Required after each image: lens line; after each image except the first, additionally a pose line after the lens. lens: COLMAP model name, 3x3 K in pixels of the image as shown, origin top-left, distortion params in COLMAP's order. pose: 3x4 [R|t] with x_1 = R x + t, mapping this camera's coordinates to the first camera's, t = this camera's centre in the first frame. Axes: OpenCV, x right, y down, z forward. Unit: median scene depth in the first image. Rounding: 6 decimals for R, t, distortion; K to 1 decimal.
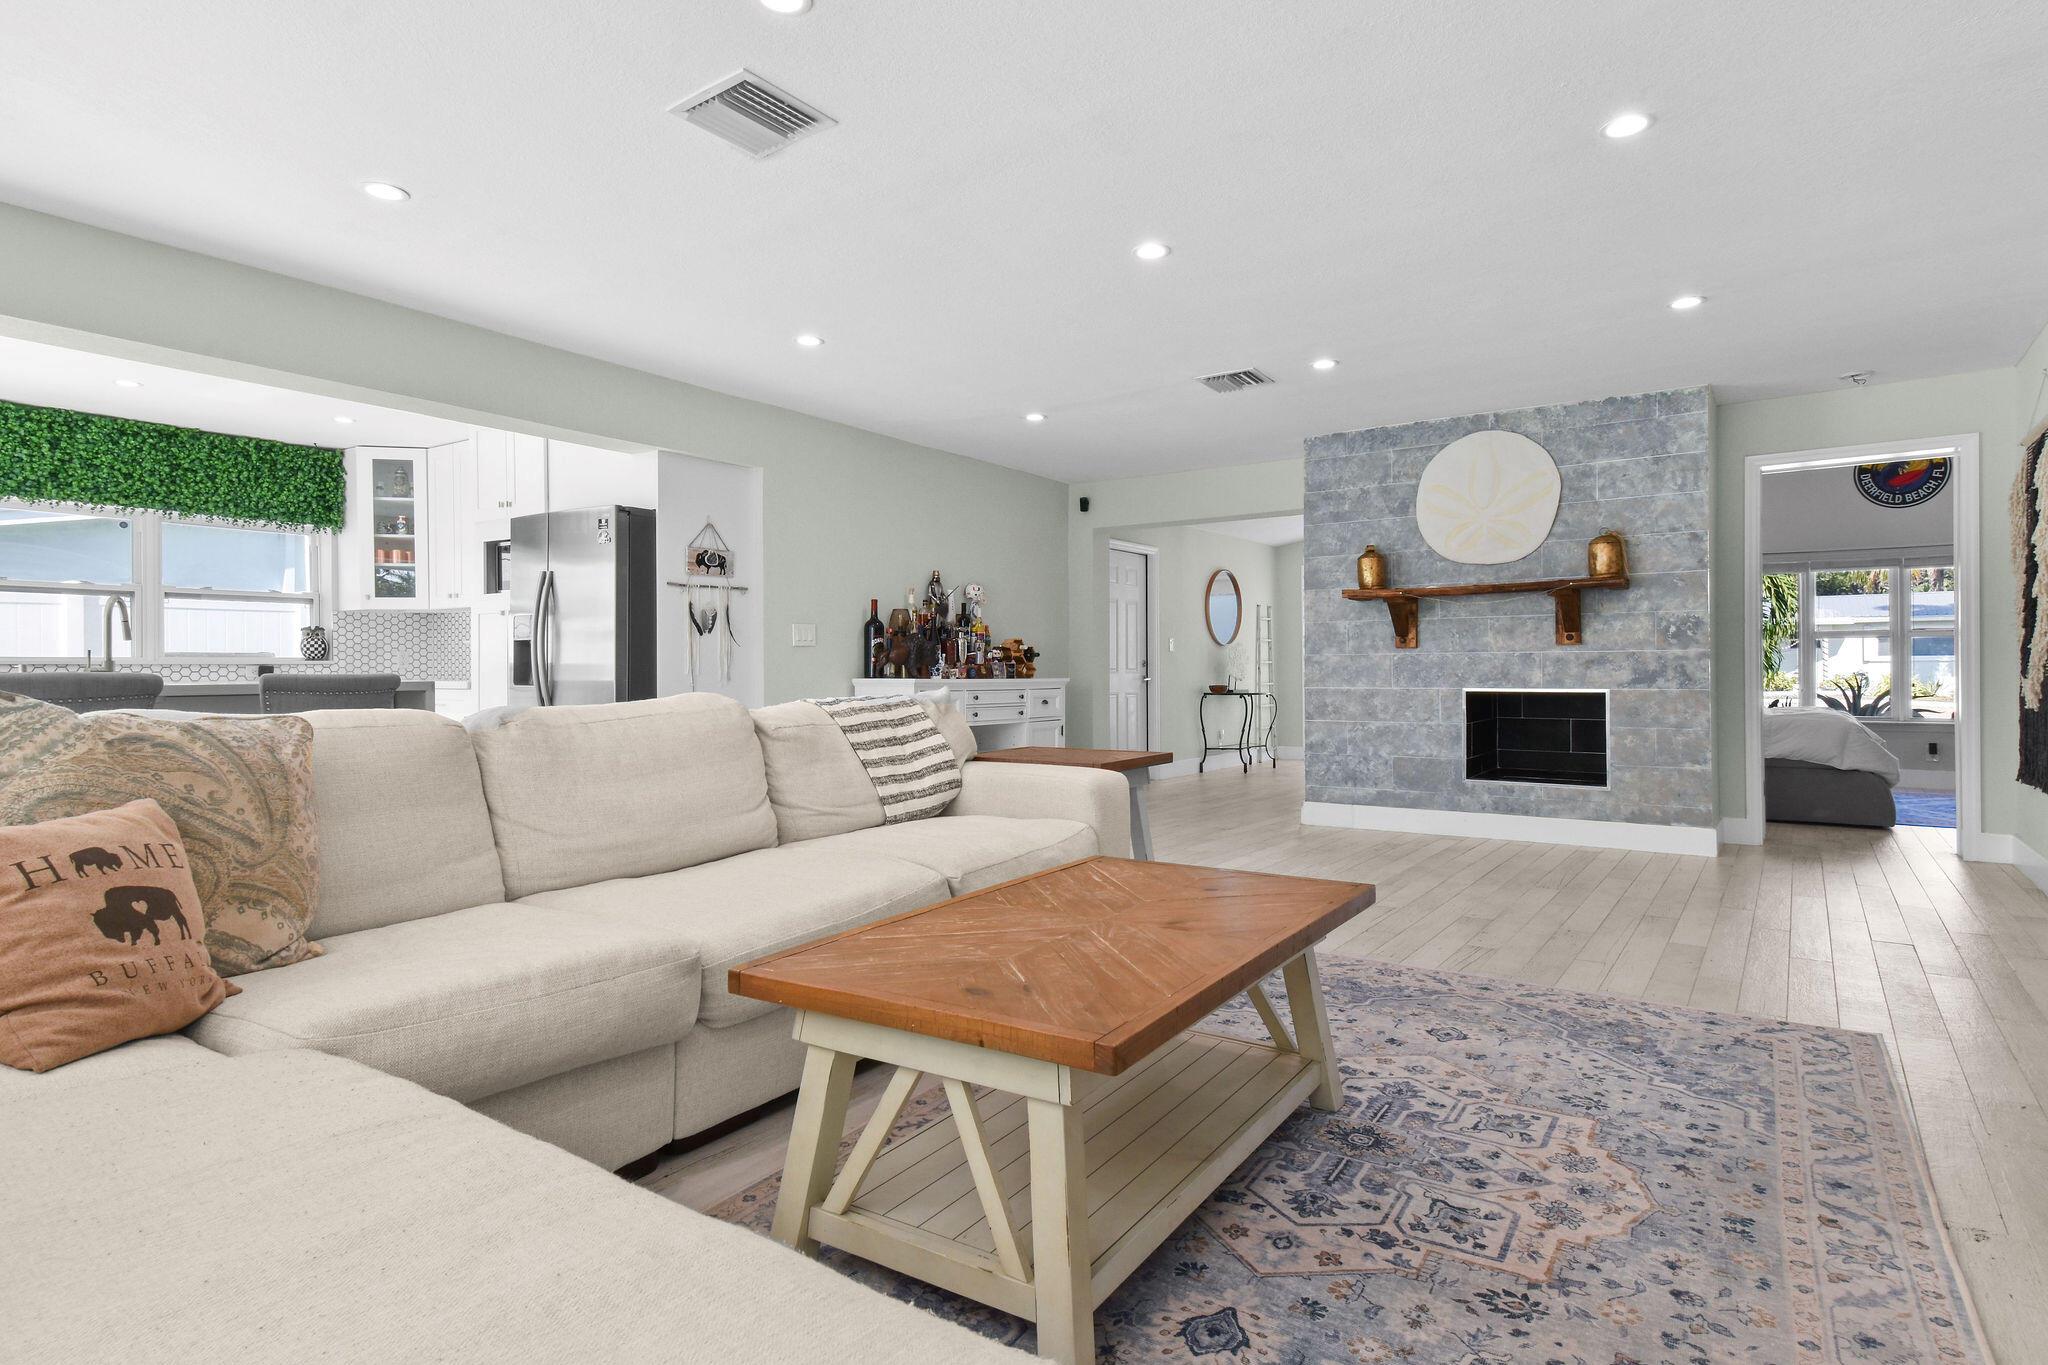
lens RADIAL K [[1092.6, 0, 1035.9], [0, 1092.6, 672.2], [0, 0, 1]] dist [0.020808, -0.006146]
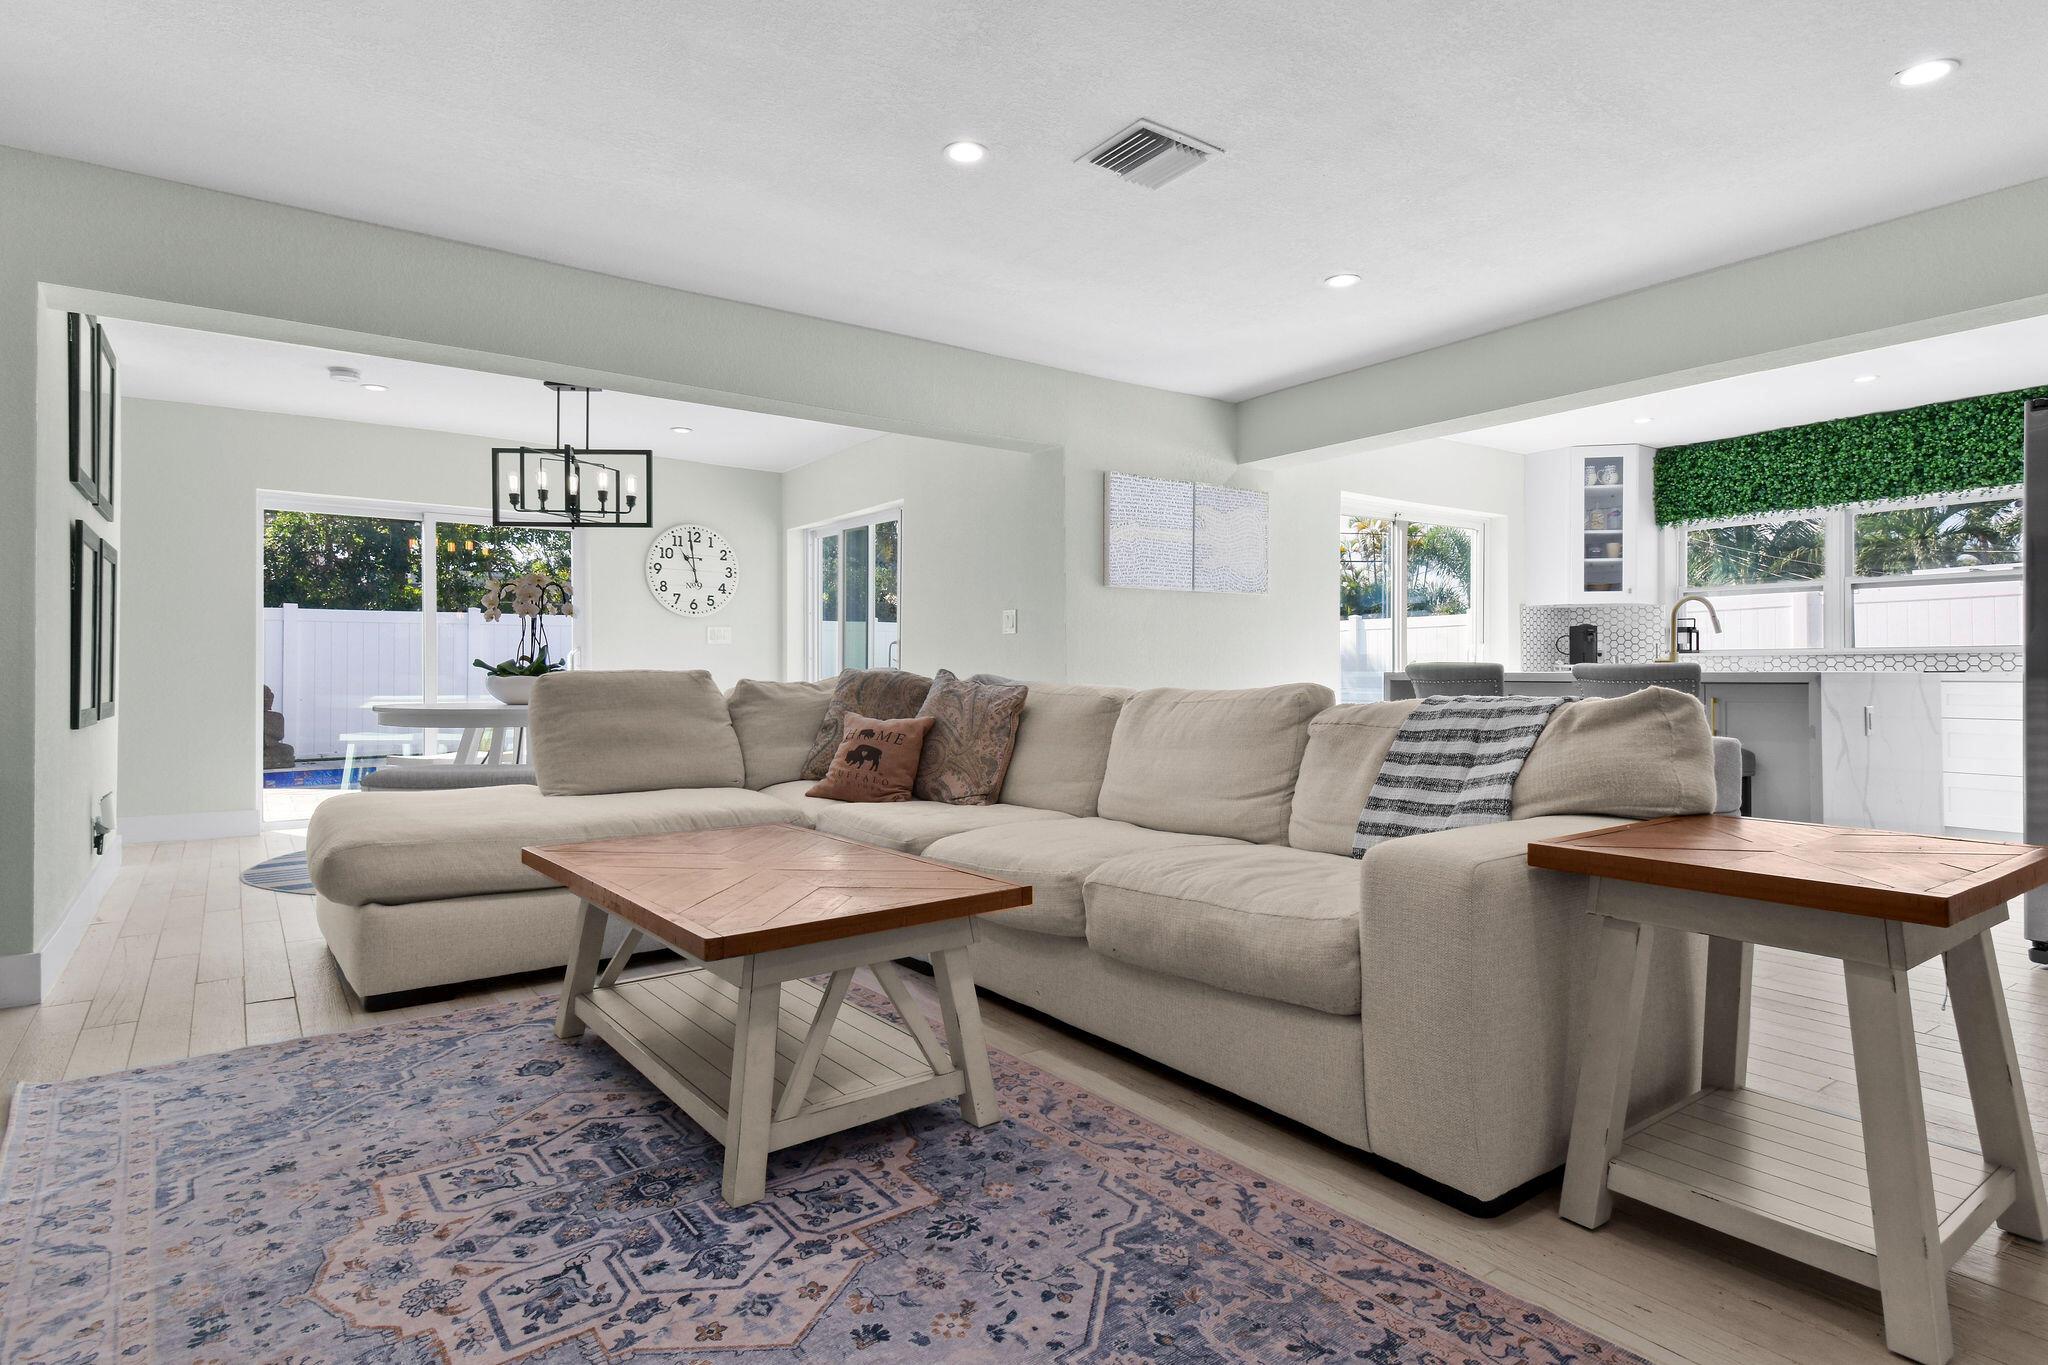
lens RADIAL K [[1092.6, 0, 1039.0], [0, 1092.6, 671.9], [0, 0, 1]] dist [0.020808, -0.006146]
pose [[-0.324902, 0.015374, -0.945623, 1.130096], [-0.004279, 0.999834, 0.017726, -0.013427], [0.945738, 0.009806, -0.324783, 1.729640]]
